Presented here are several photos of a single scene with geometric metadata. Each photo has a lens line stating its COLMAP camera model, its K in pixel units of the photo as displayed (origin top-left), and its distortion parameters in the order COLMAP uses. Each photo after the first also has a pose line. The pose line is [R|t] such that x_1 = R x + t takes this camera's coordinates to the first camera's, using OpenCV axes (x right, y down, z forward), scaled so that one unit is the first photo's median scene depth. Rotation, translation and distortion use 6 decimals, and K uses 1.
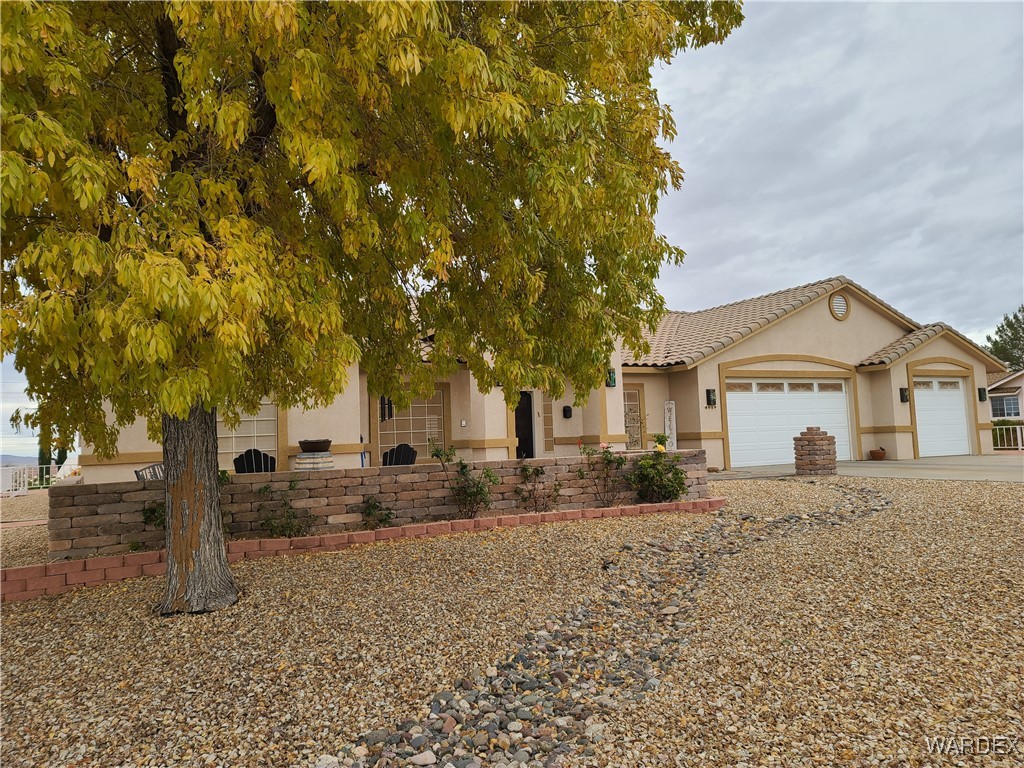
lens RADIAL K [[747.4, 0, 514.7], [0, 747.4, 382.8], [0, 0, 1]] dist [0.096653, -0.074873]
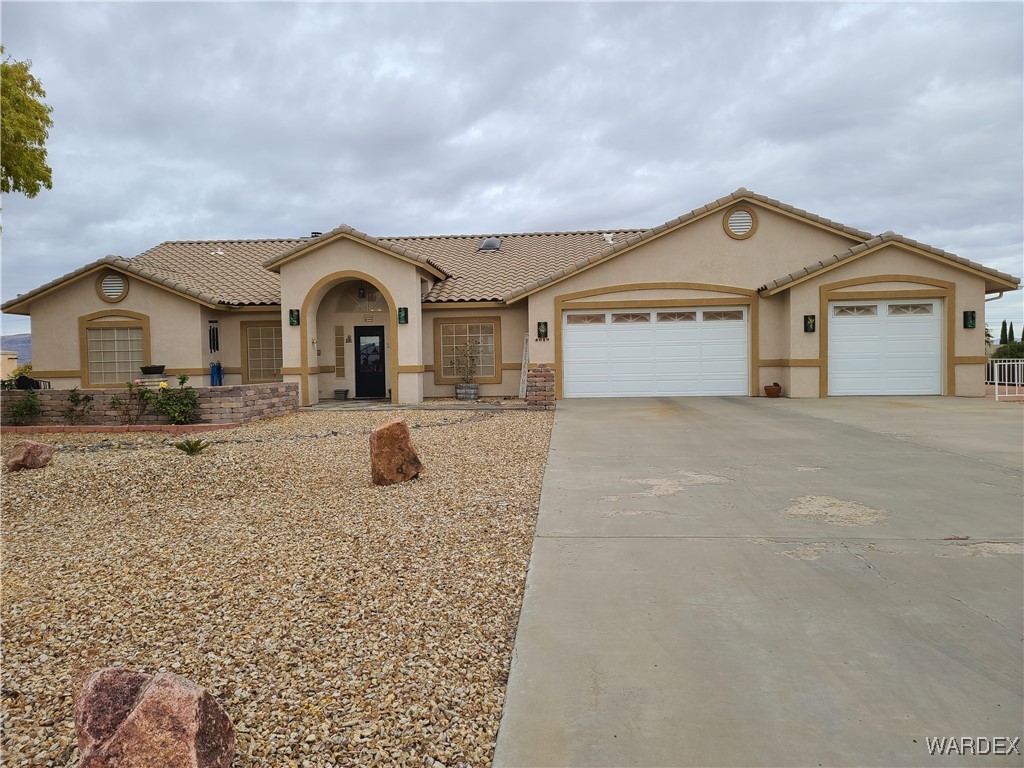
lens RADIAL K [[747.4, 0, 514.3], [0, 747.4, 385.3], [0, 0, 1]] dist [0.096653, -0.074873]
pose [[0.846973, 0.042136, -0.529963, 1.719240], [0.027026, 0.992153, 0.122077, -0.071004], [0.530948, -0.117719, 0.839188, 0.240996]]
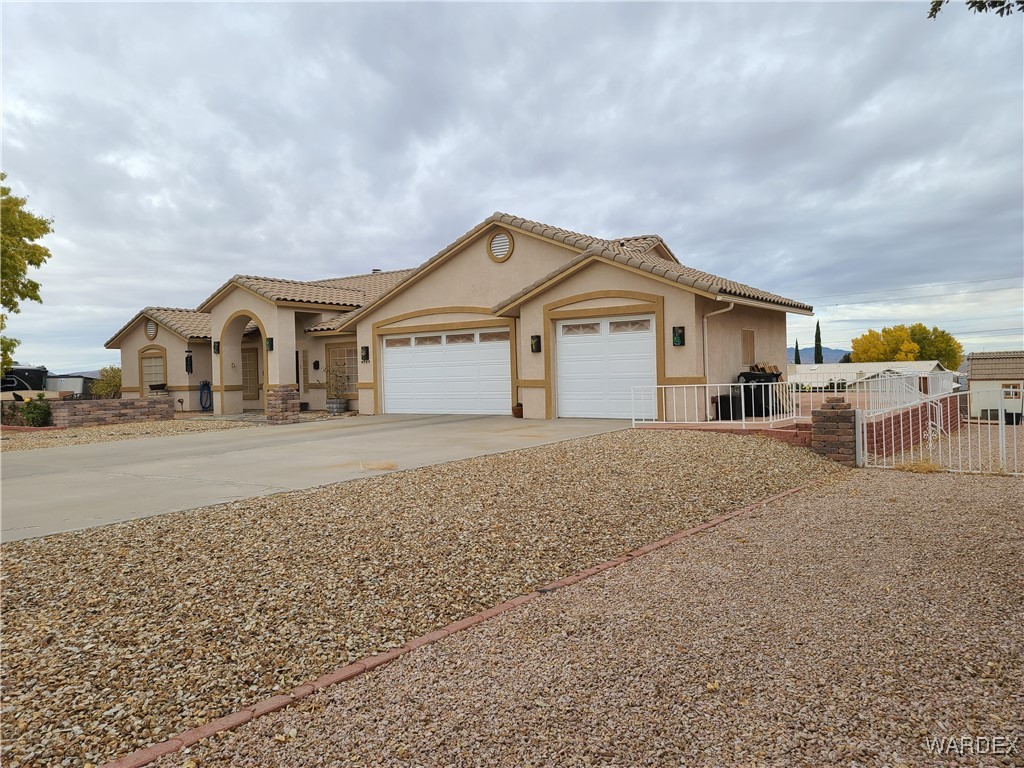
lens RADIAL K [[747.4, 0, 510.3], [0, 747.4, 378.4], [0, 0, 1]] dist [0.096653, -0.074873]
pose [[0.441370, 0.033266, -0.896708, 3.131981], [0.080280, 0.993841, 0.076384, -0.028684], [0.893727, -0.105701, 0.435981, 1.524622]]
